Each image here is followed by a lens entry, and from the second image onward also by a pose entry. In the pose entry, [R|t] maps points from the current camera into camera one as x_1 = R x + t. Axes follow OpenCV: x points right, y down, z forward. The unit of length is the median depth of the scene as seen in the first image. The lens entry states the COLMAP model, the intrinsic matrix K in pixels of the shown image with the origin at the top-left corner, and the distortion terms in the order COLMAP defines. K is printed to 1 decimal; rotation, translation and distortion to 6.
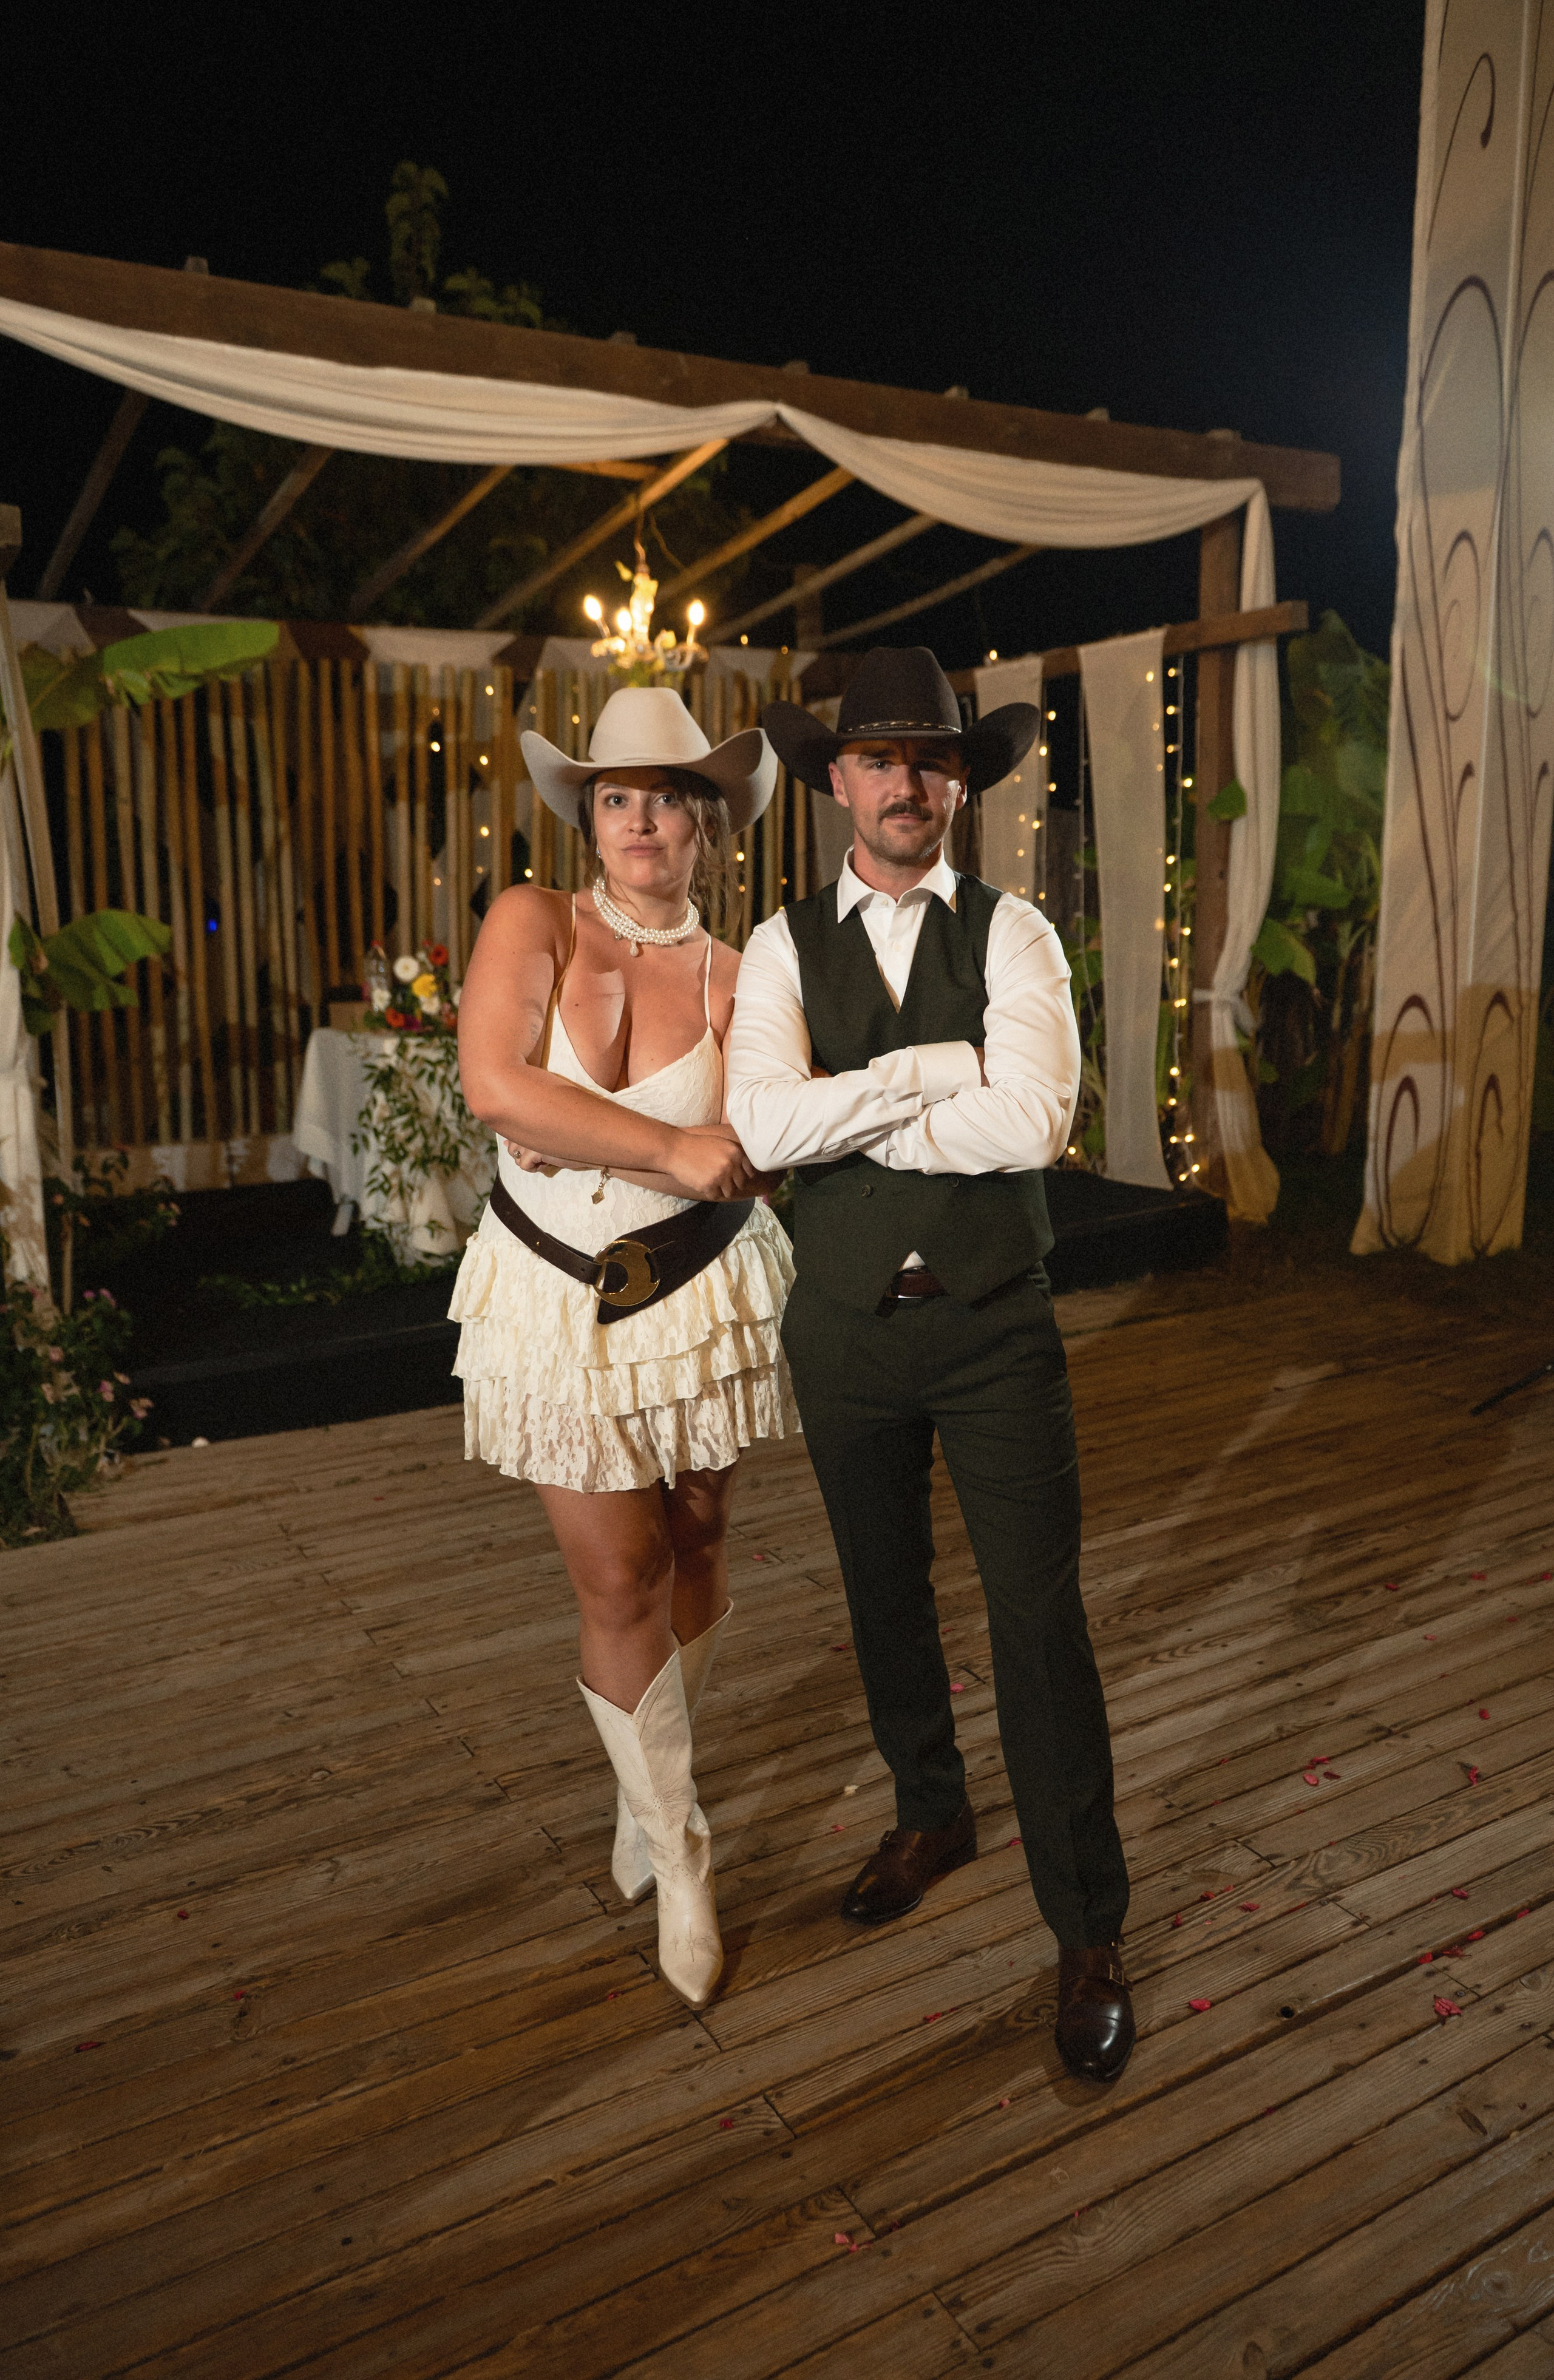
lens RADIAL K [[1686.0, 0, 830.8], [0, 1686.0, 1259.5], [0, 0, 1]] dist [-0.007735, 0.006739]
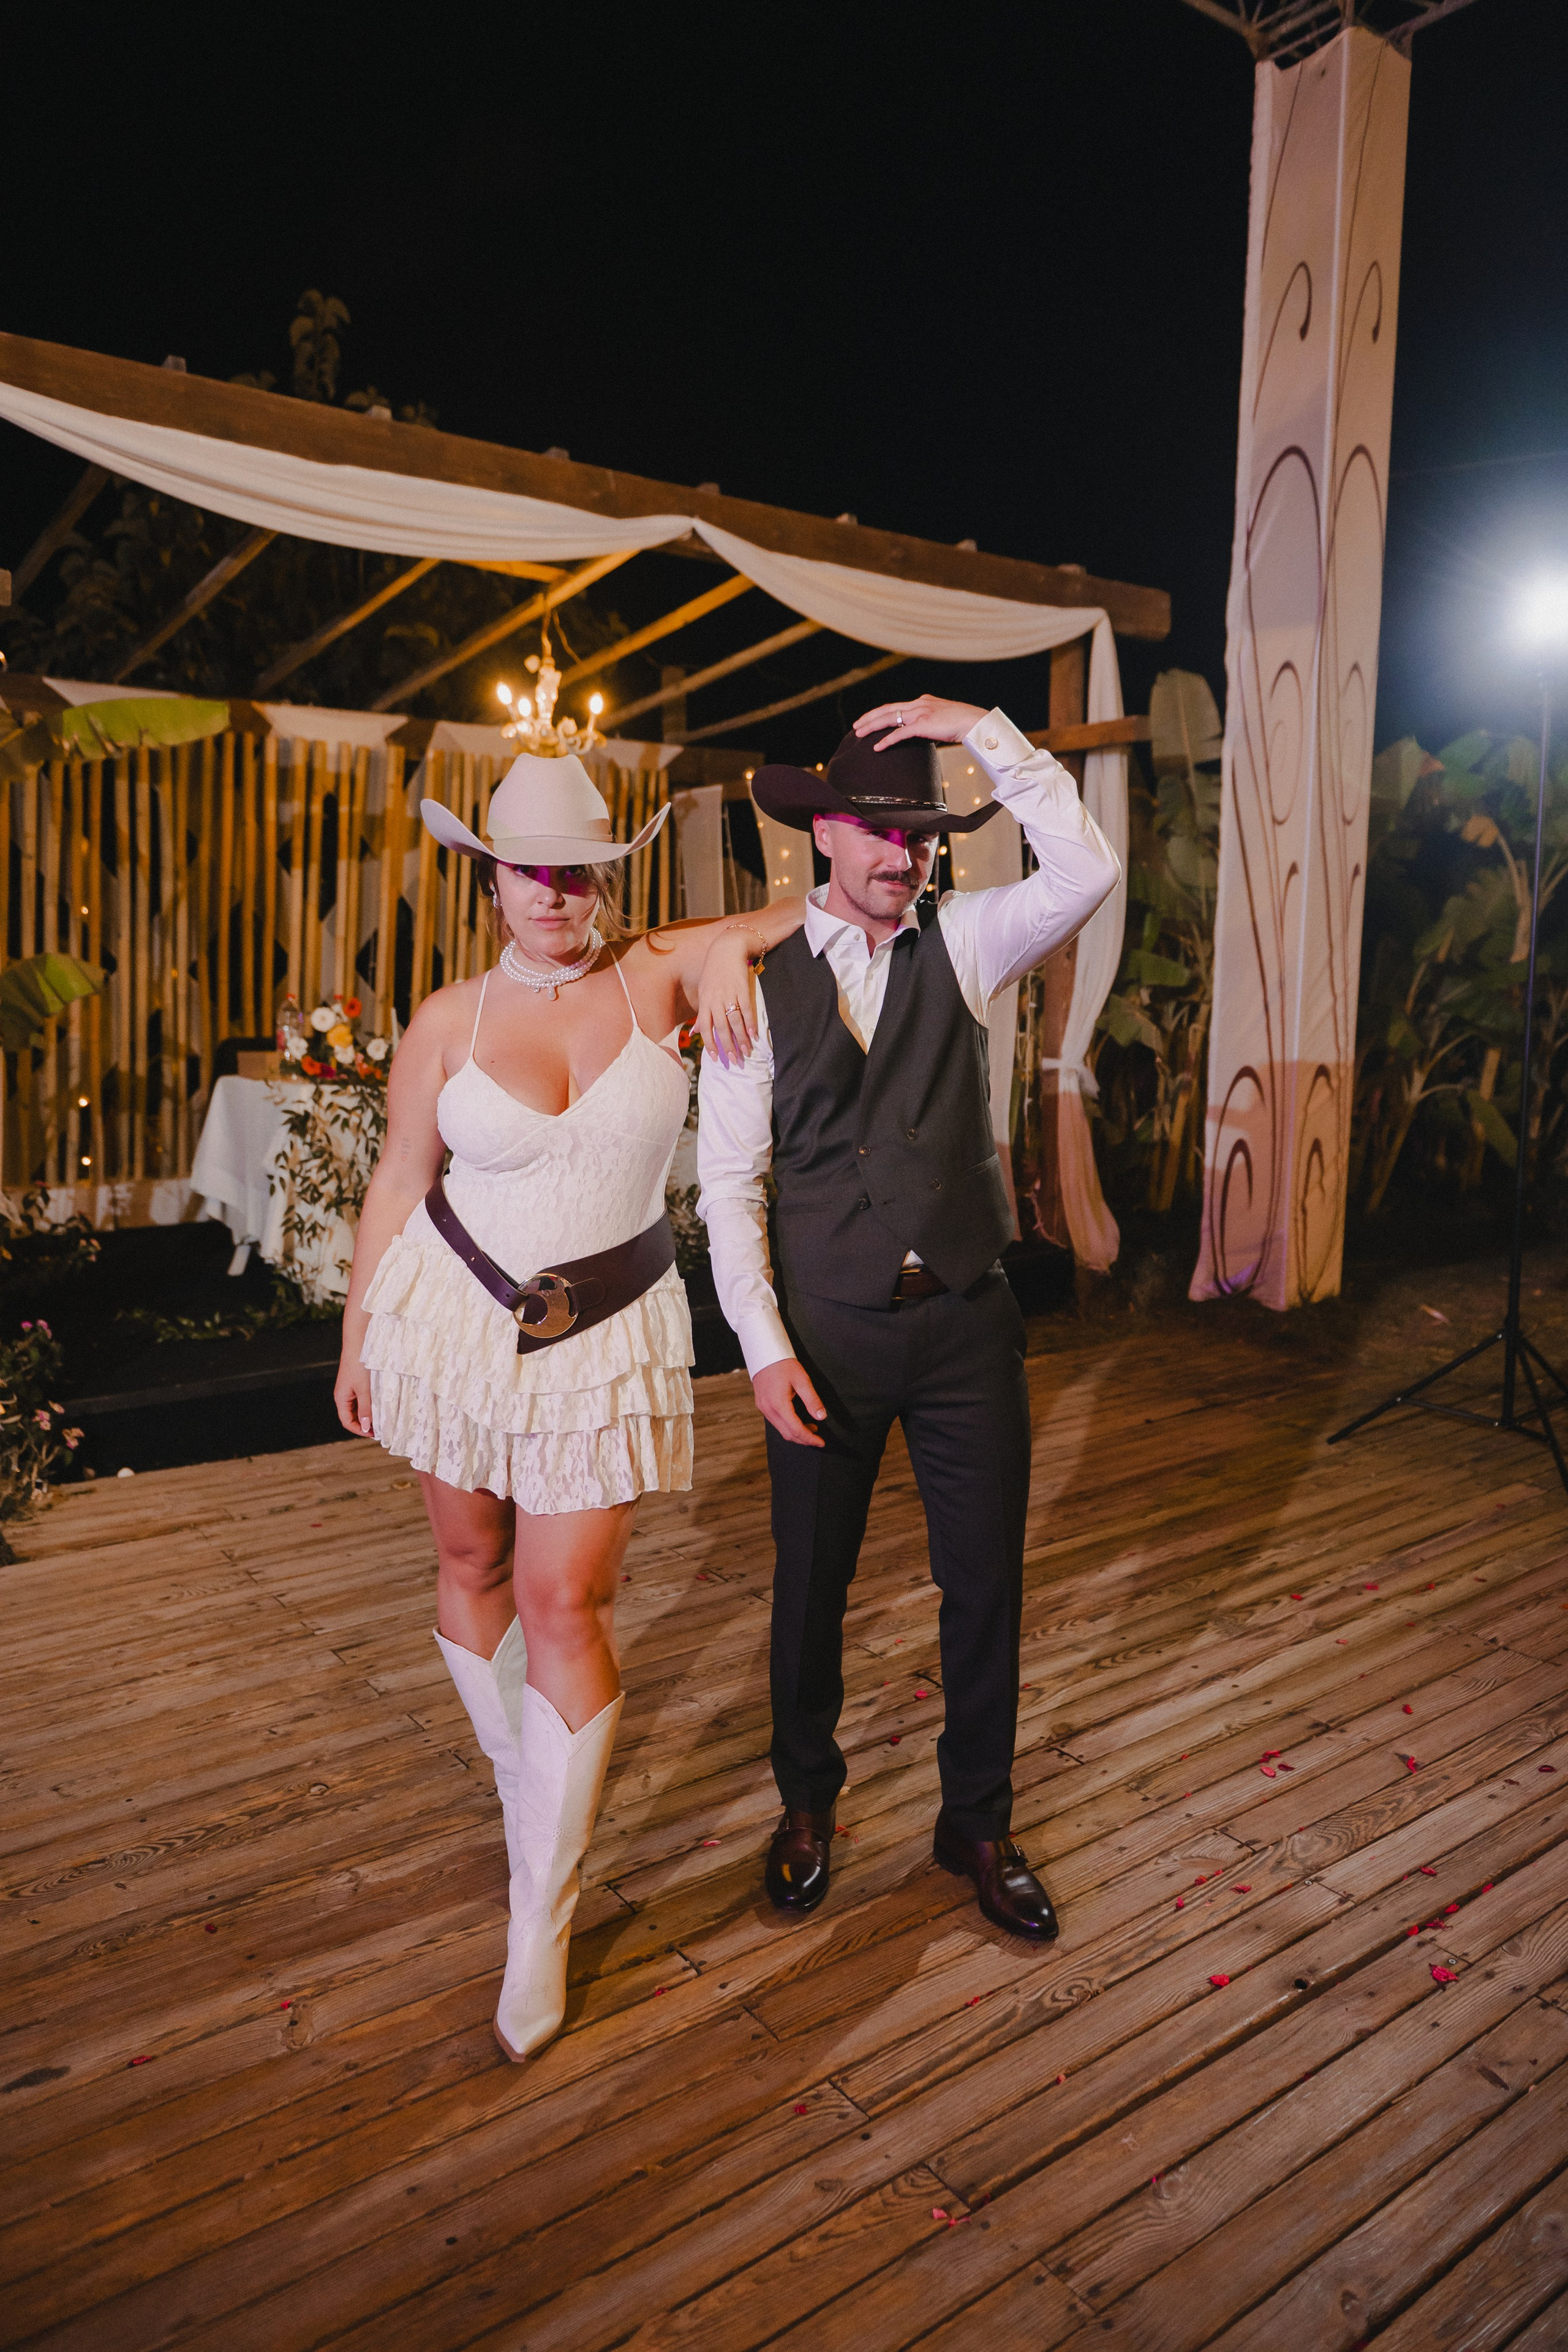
lens RADIAL K [[1592.1, 0, 772.3], [0, 1592.1, 1195.2], [0, 0, 1]] dist [-0.005423, 0.004077]
pose [[0.995210, 0.013813, 0.096780, -0.066962], [-0.006300, 0.996972, -0.077507, 0.011230], [-0.097558, 0.076526, 0.992283, -0.002971]]
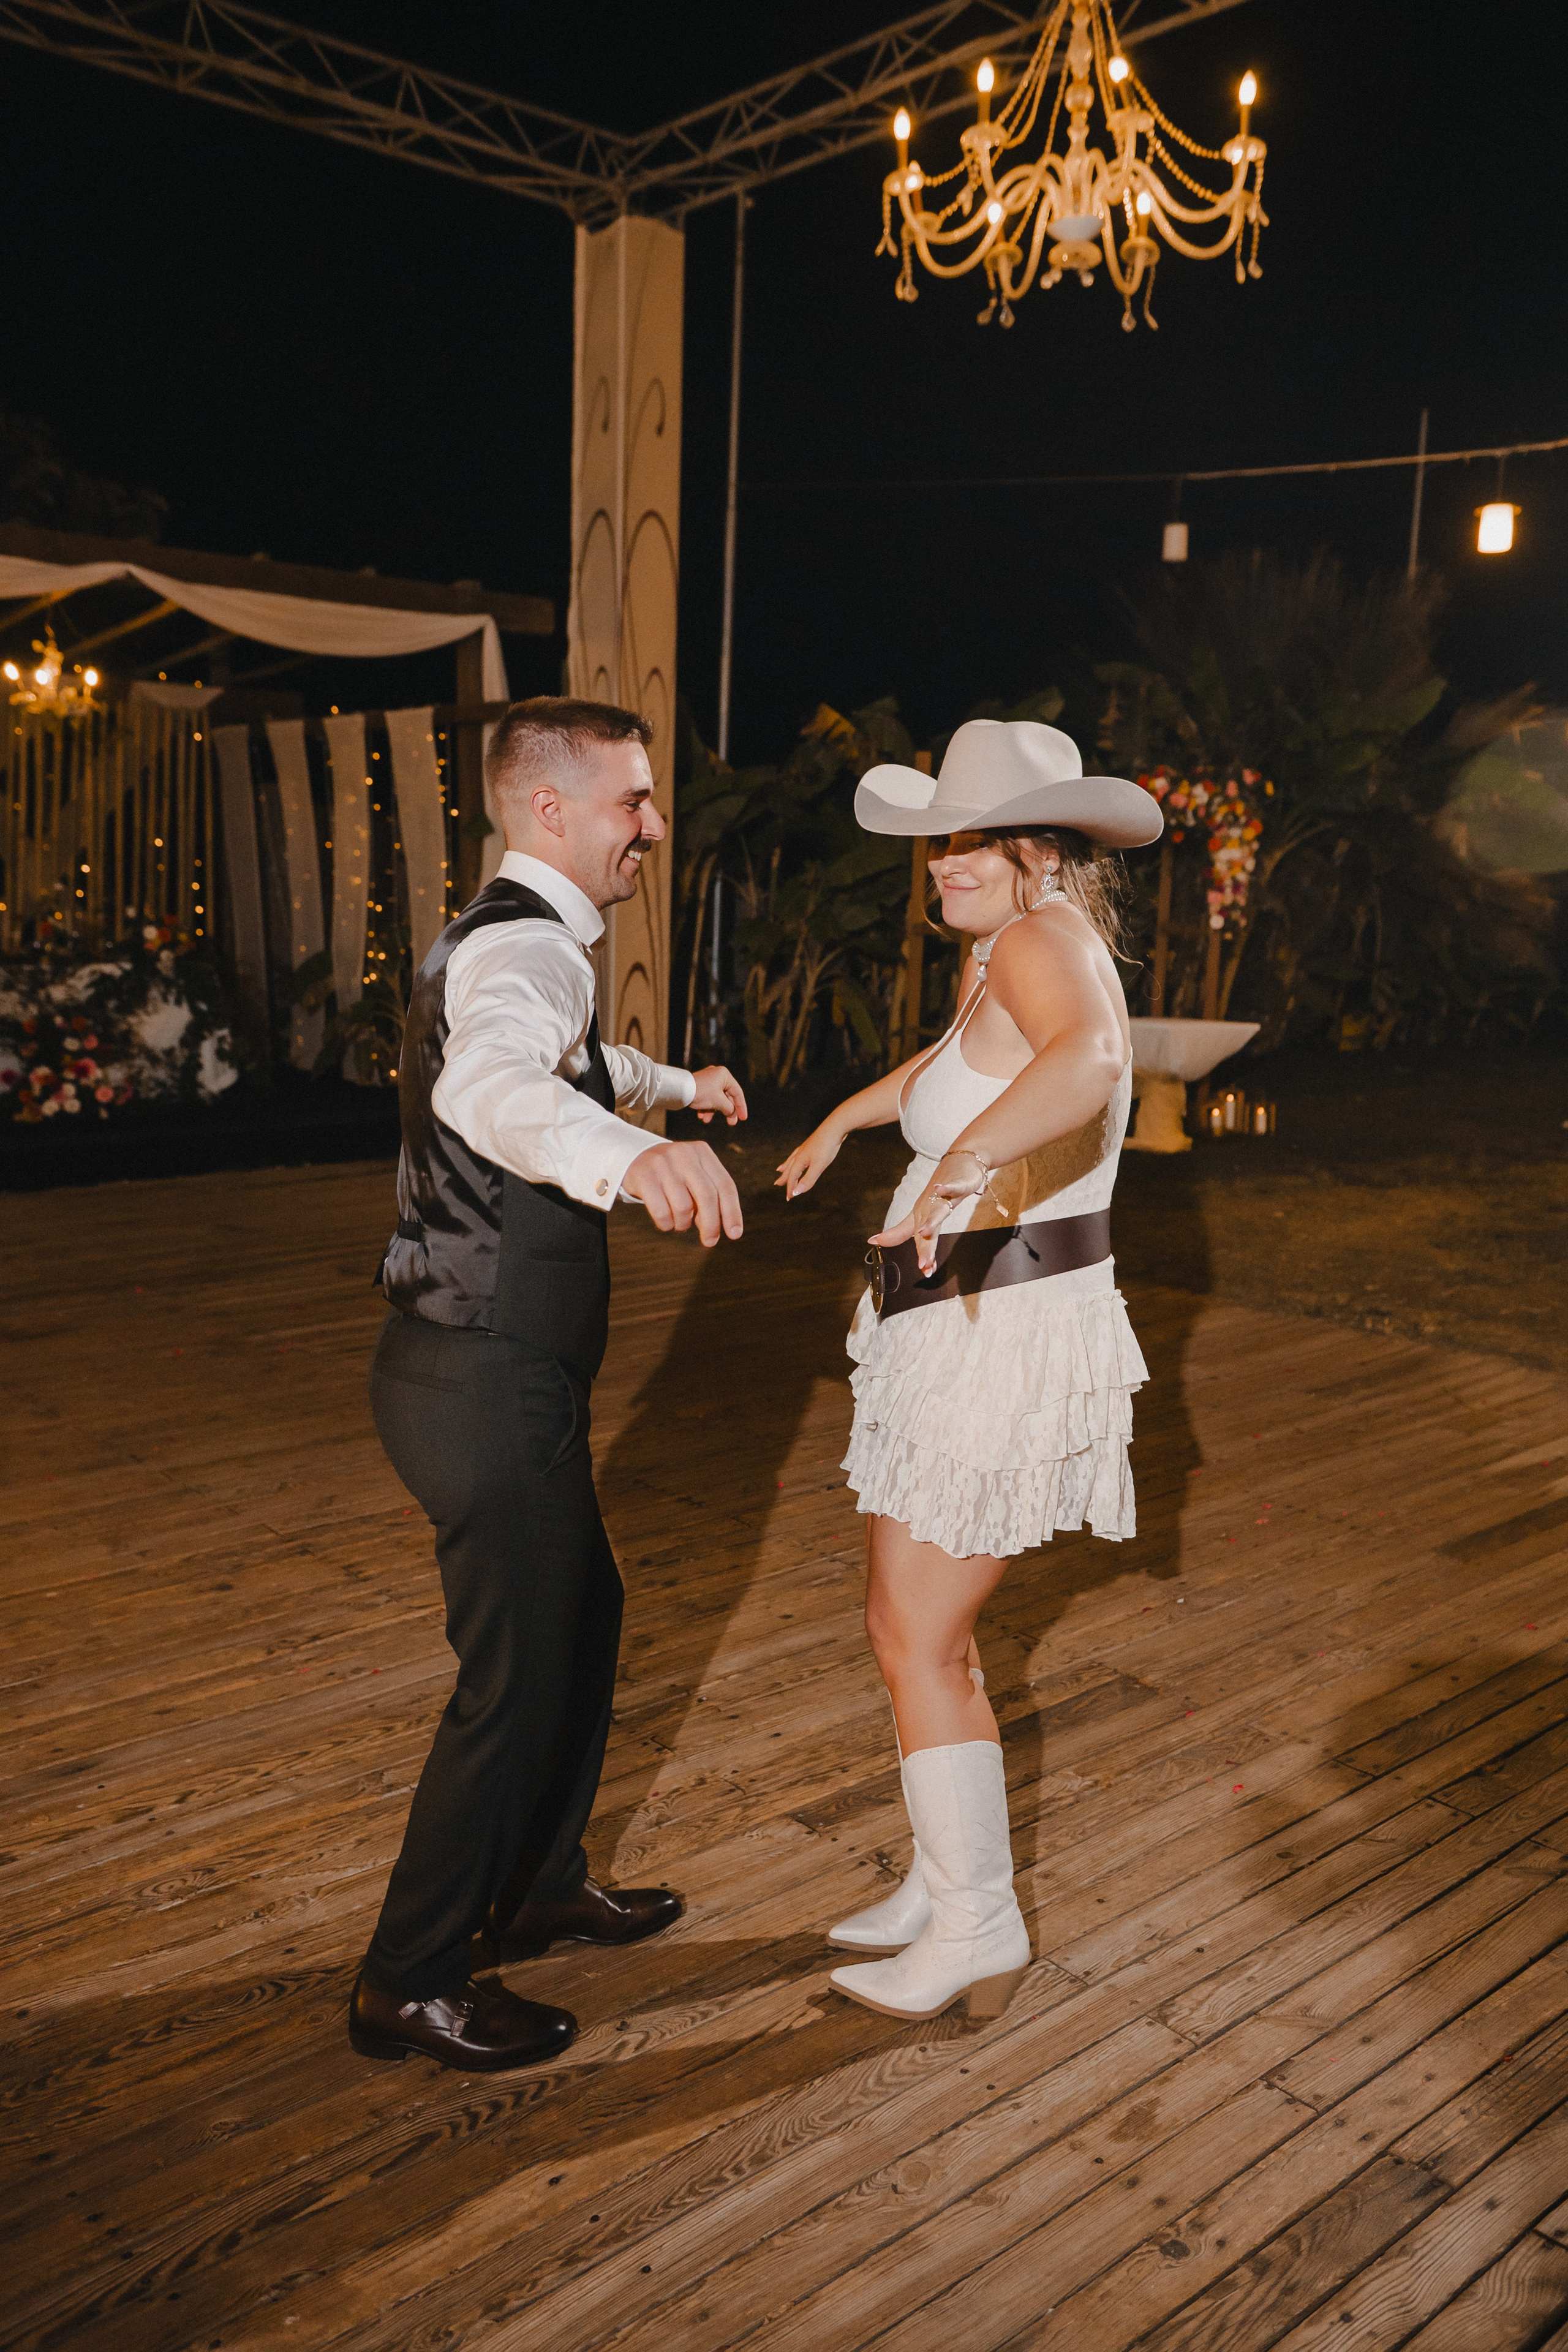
lens RADIAL K [[1914.4, 0, 798.6], [0, 1914.4, 1177.9], [0, 0, 1]] dist [0.009314, -0.010276]
pose [[0.981916, 0.017997, 0.188459, 0.224353], [-0.007476, 0.998381, -0.056387, 0.134075], [-0.189168, 0.053958, 0.980461, -0.725774]]
